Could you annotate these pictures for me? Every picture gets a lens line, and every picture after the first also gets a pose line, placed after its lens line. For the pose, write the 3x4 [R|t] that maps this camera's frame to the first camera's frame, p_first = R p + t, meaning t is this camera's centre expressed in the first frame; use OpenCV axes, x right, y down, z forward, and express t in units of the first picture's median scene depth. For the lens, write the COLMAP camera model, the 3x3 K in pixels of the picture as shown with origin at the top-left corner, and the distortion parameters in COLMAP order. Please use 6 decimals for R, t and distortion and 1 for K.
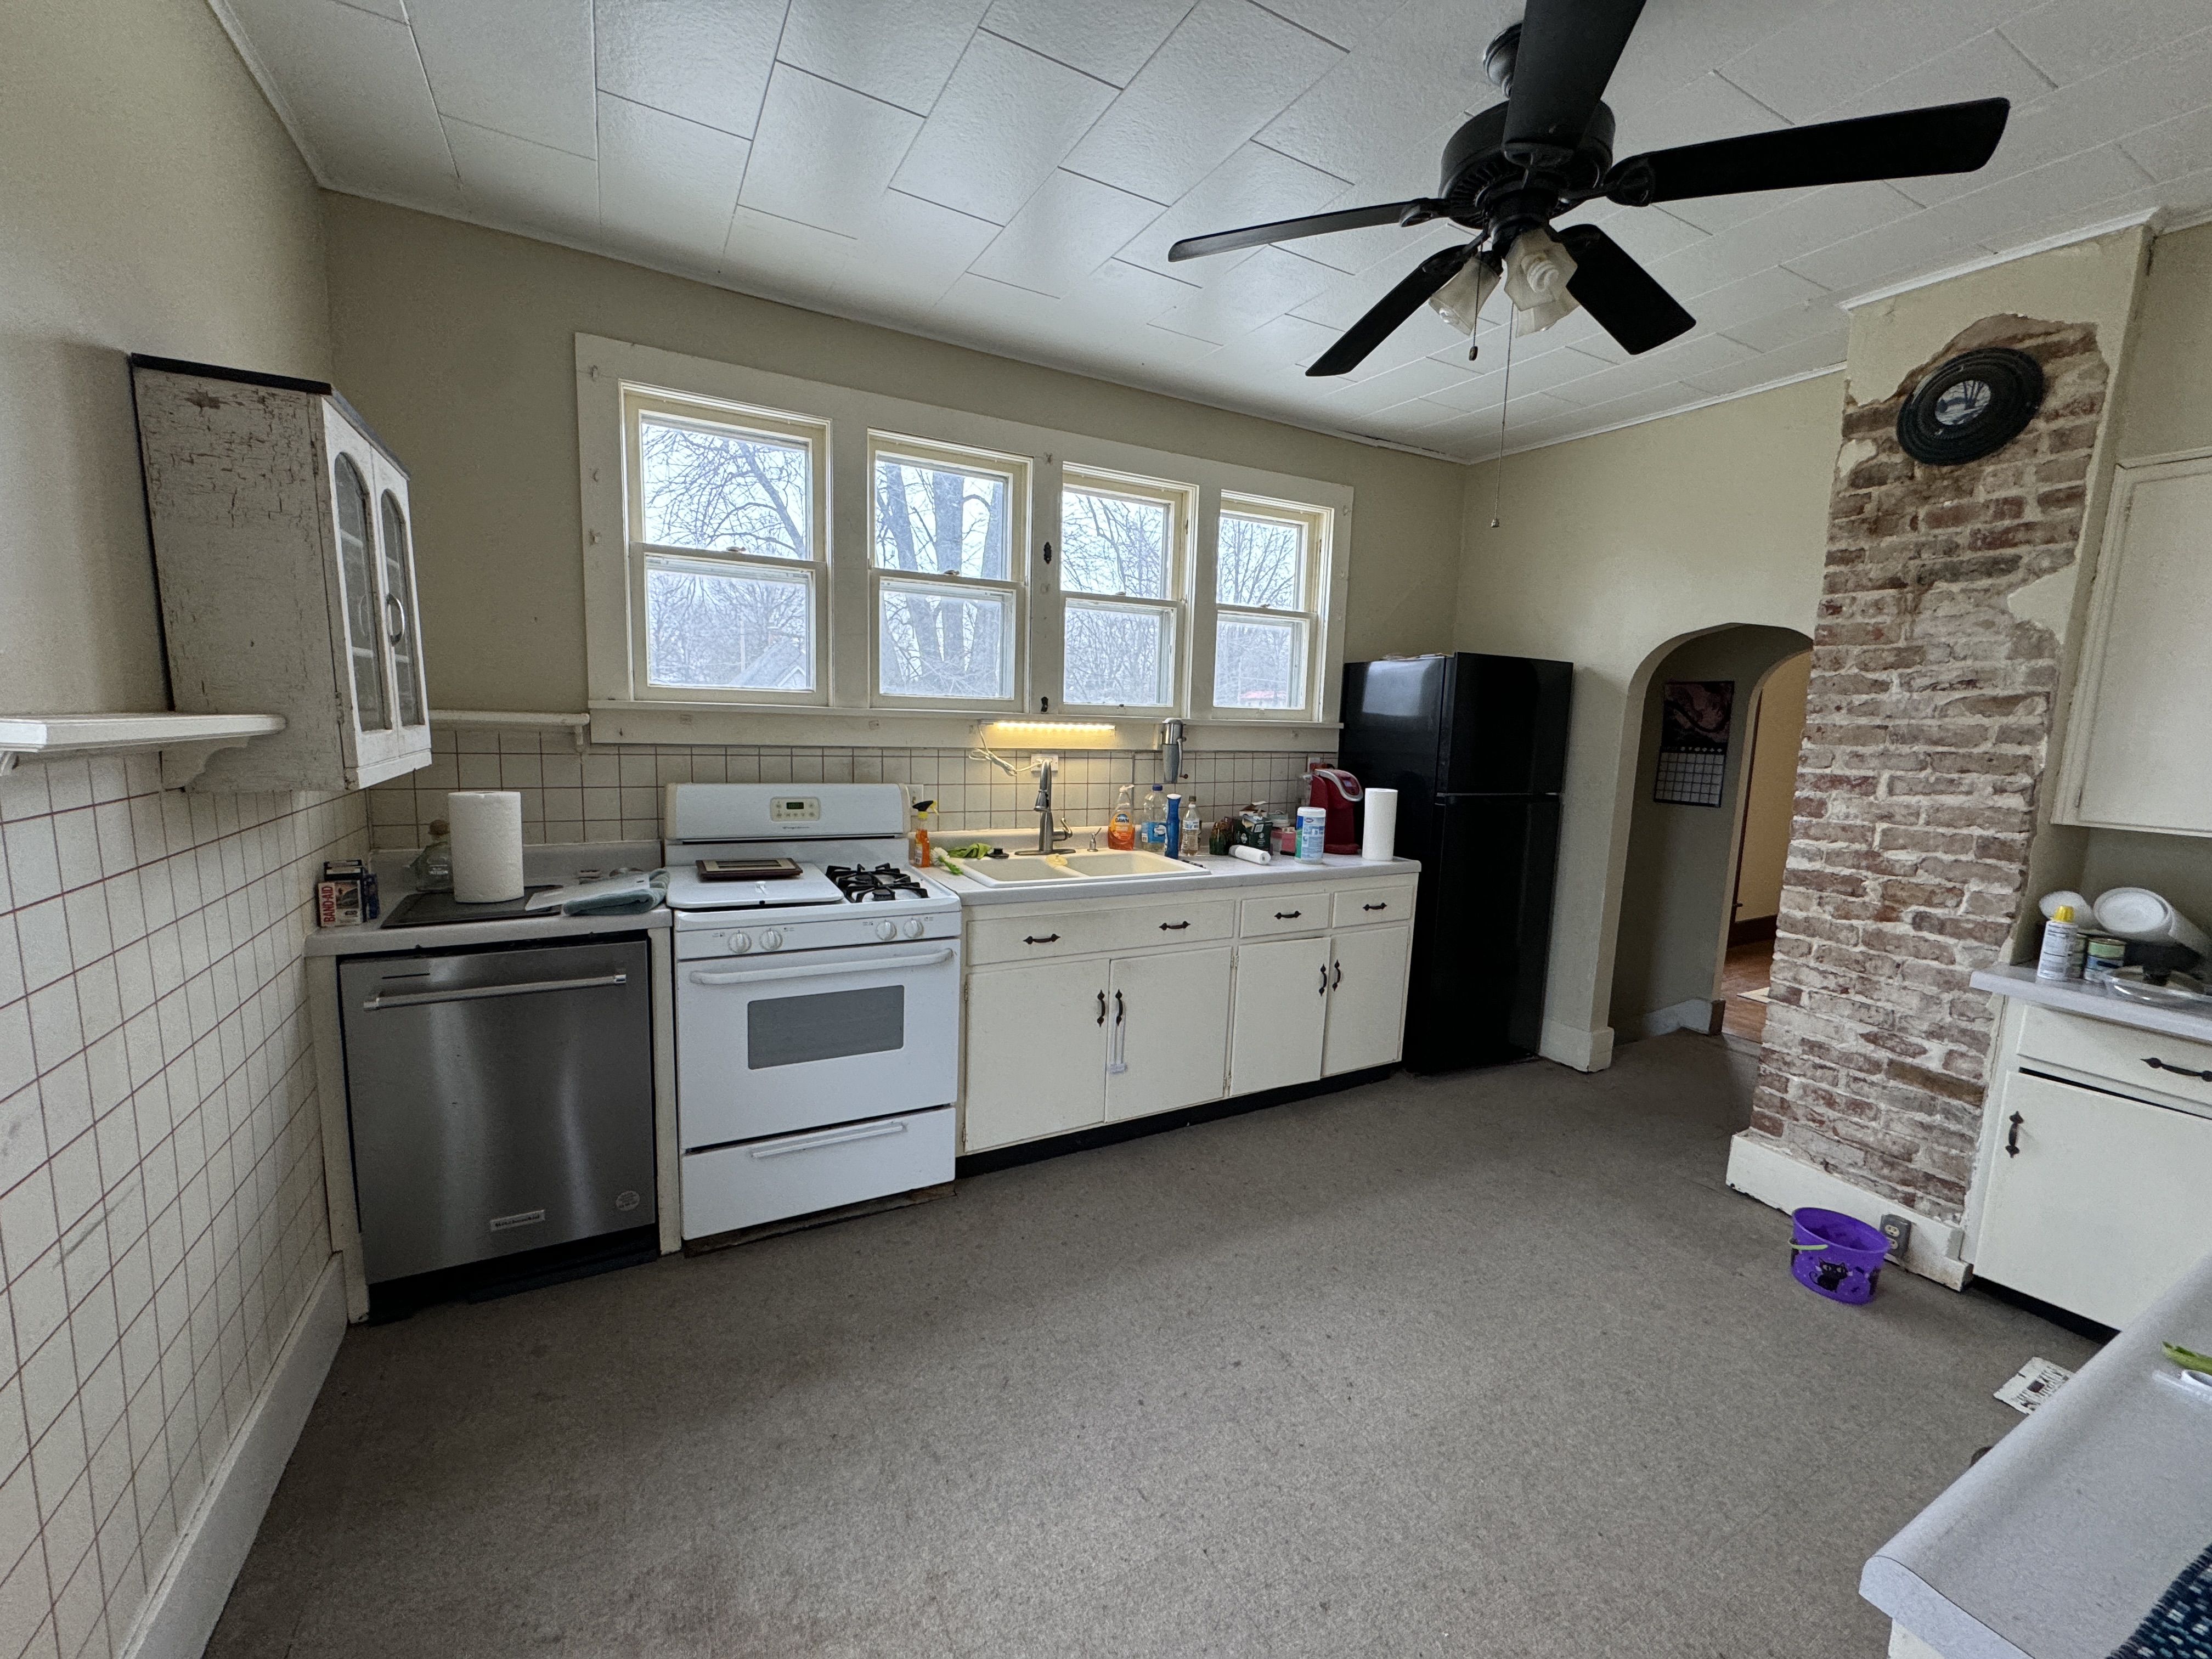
lens RADIAL K [[878.6, 0, 1107.5], [0, 878.6, 831.2], [0, 0, 1]] dist [-0.001809, 0.000615]
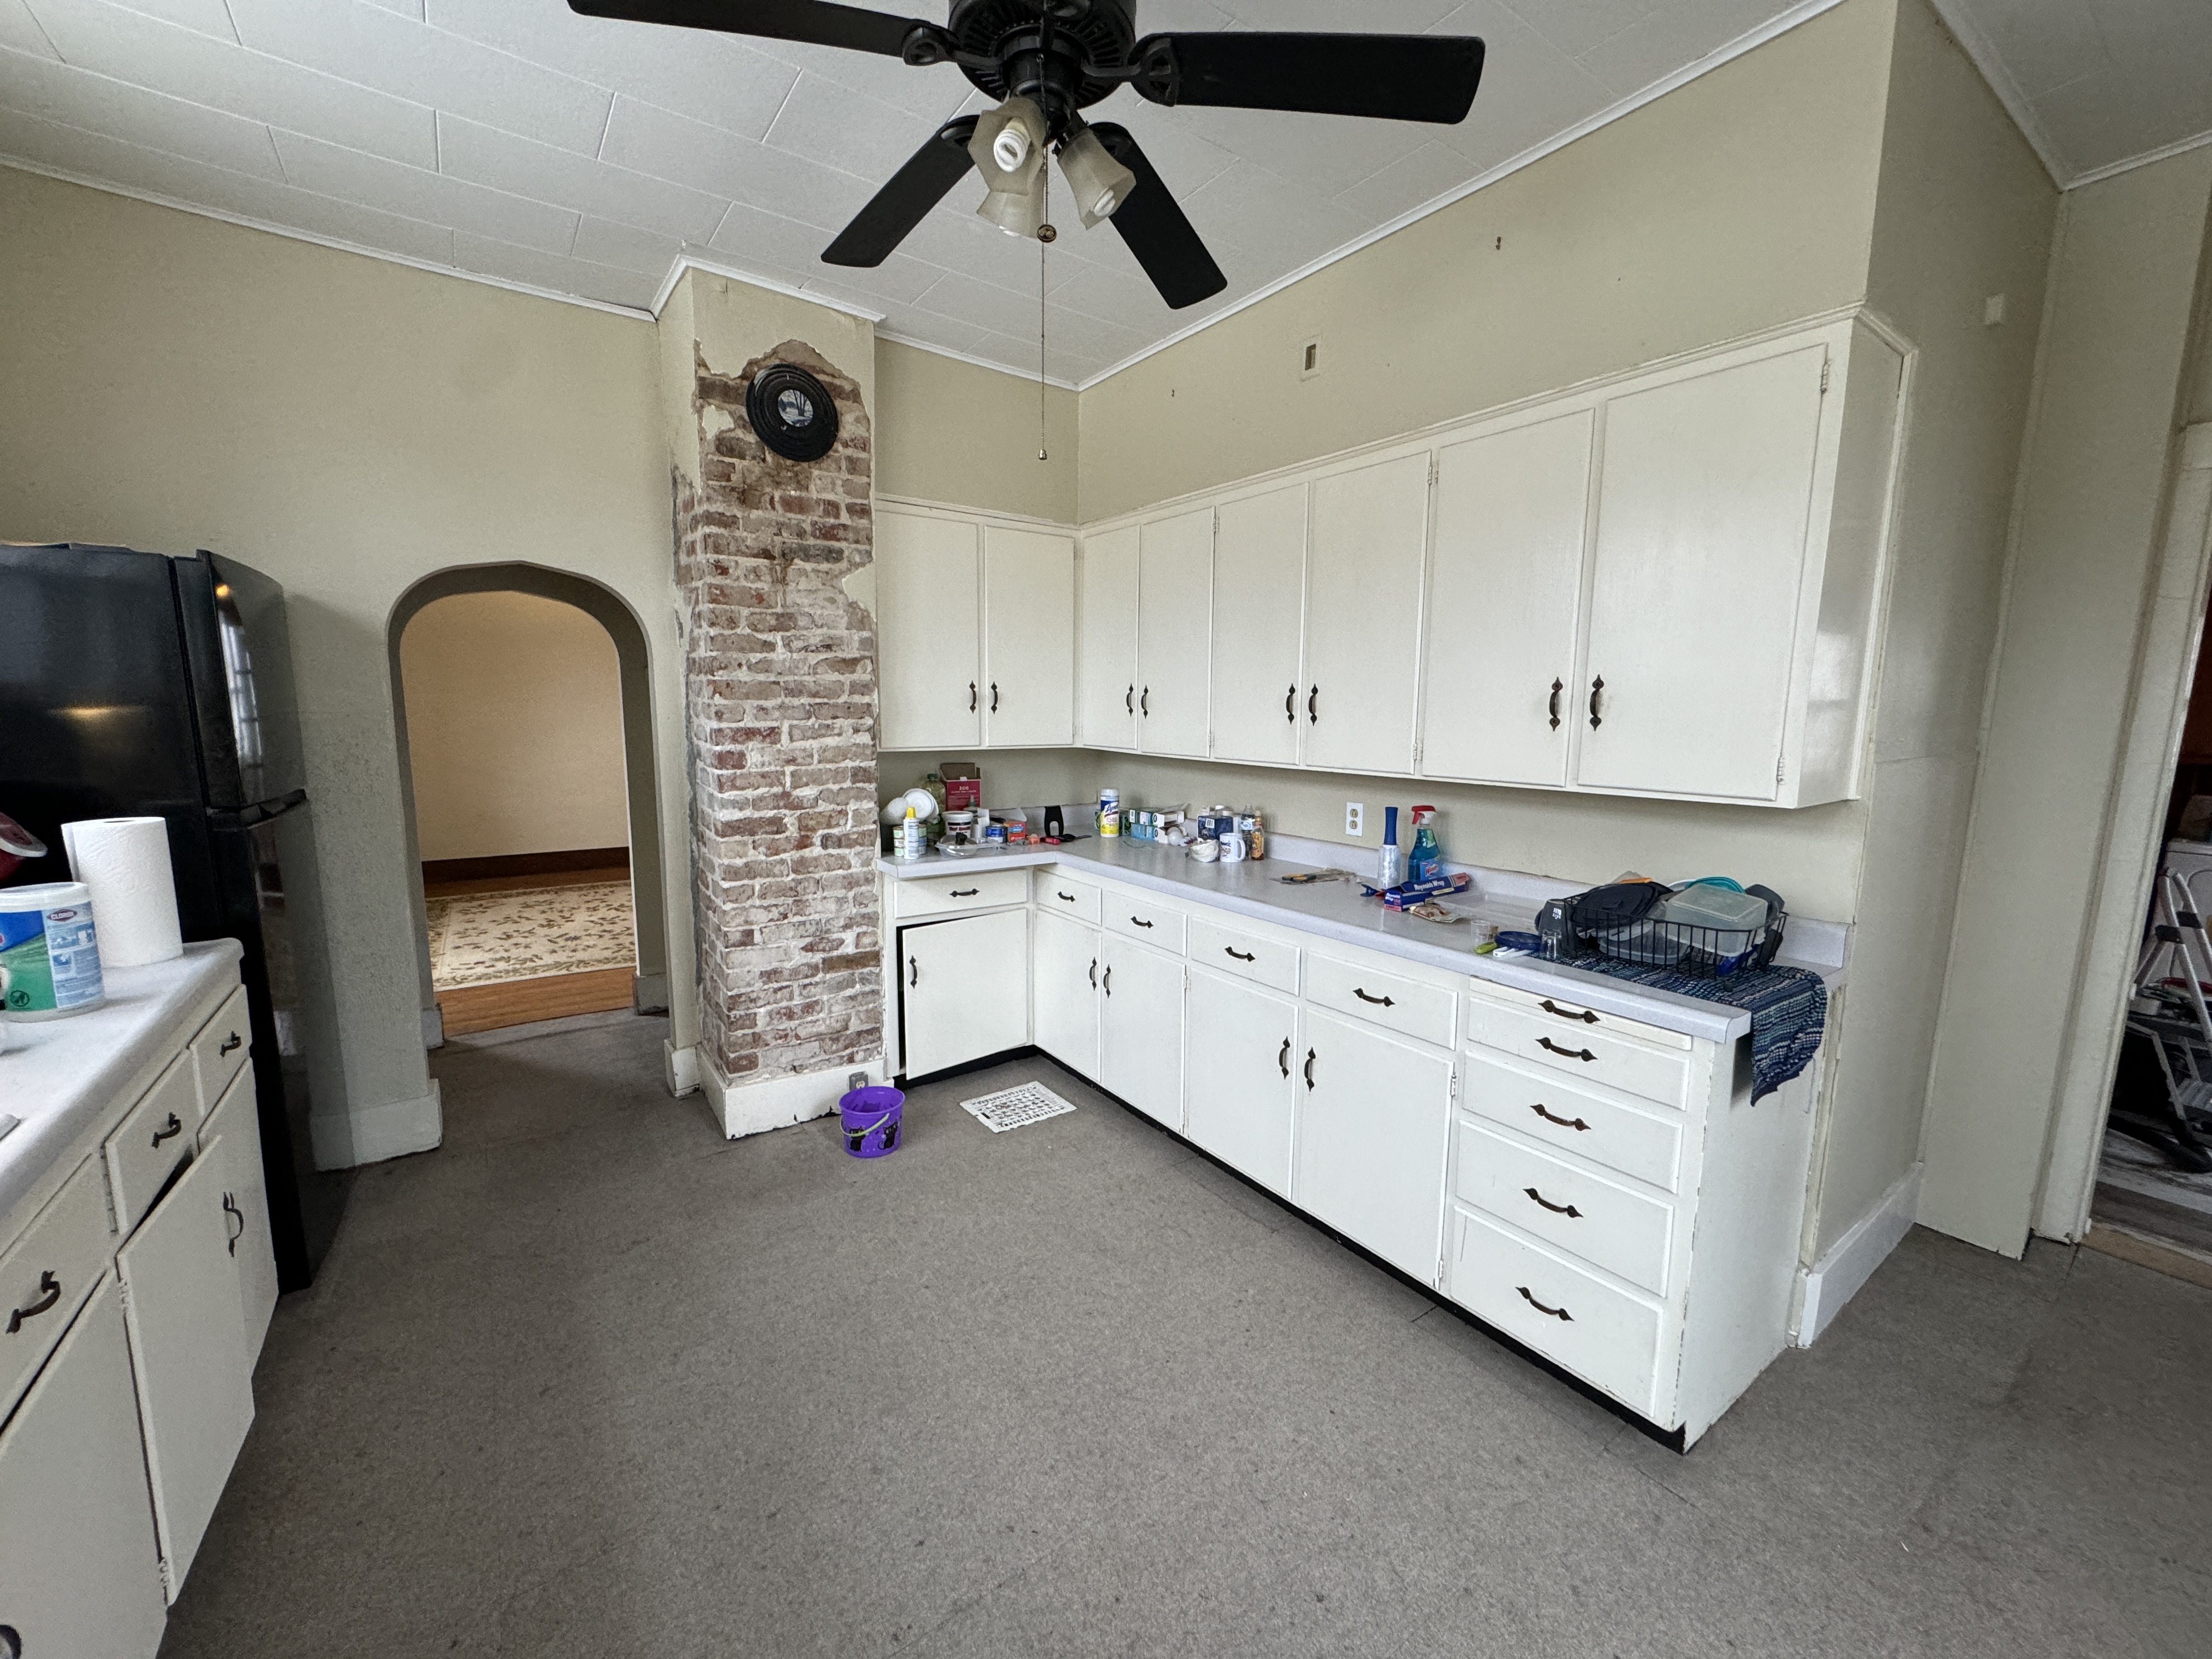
lens RADIAL K [[878.6, 0, 1108.4], [0, 878.6, 828.4], [0, 0, 1]] dist [-0.001809, 0.000615]
pose [[-0.111458, -0.174736, 0.978286, -0.316139], [0.117921, 0.975140, 0.187609, -0.099164], [-0.986748, 0.136272, -0.088082, 0.714255]]
